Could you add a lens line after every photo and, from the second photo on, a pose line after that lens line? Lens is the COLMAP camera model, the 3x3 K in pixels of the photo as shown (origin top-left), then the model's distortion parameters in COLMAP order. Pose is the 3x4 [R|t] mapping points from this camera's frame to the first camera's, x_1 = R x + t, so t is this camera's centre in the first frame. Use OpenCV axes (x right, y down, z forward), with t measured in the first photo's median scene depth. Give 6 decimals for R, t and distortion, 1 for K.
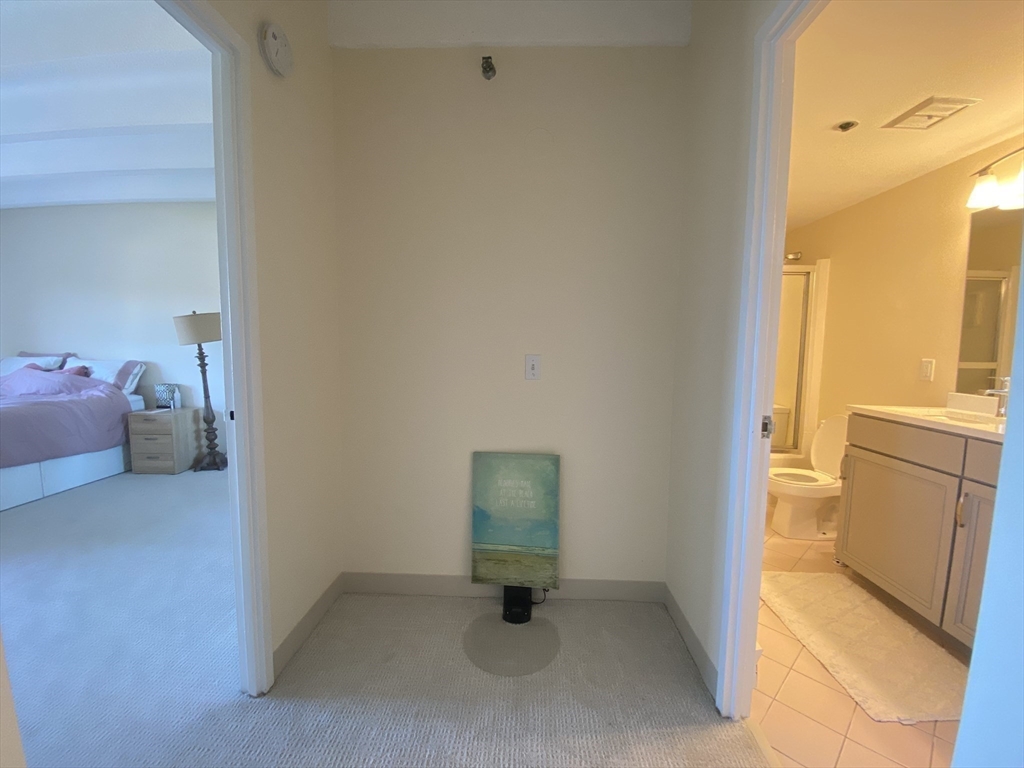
lens RADIAL K [[410.8, 0, 505.4], [0, 410.8, 376.8], [0, 0, 1]] dist [-0.020534, -0.002215]
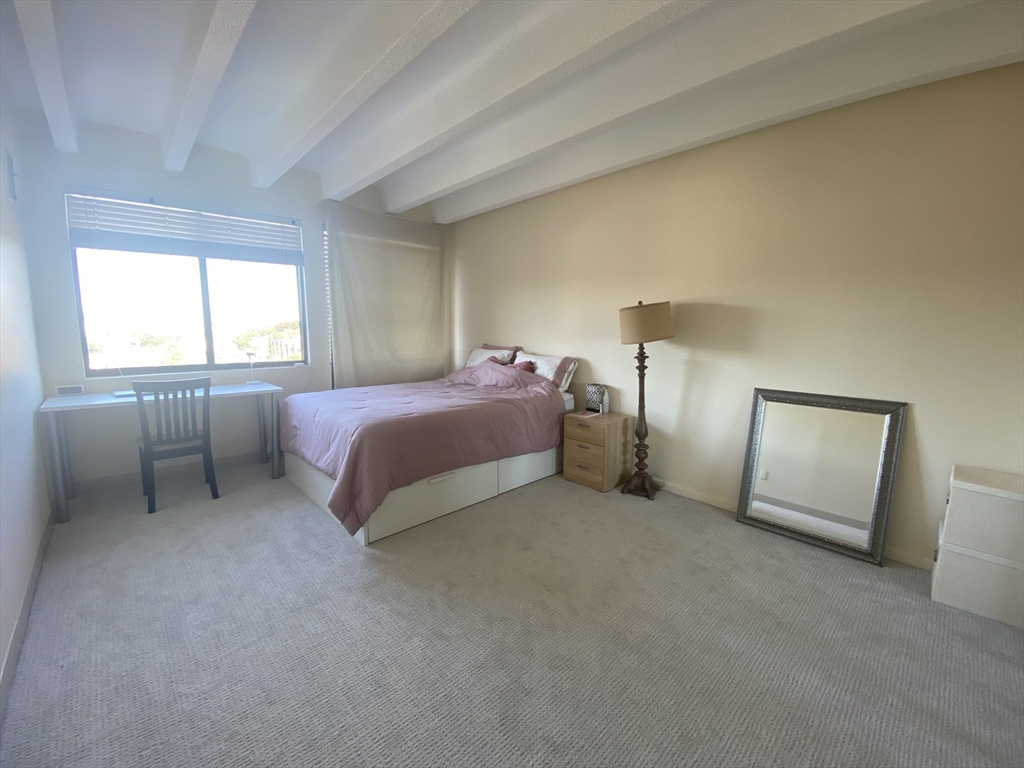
lens RADIAL K [[413.0, 0, 514.1], [0, 413.0, 382.6], [0, 0, 1]] dist [0.017916, -0.018872]
pose [[0.714990, 0.090917, -0.693198, -0.349517], [-0.063022, 0.995853, 0.065609, -0.037523], [0.696288, -0.003223, 0.717755, 0.223562]]
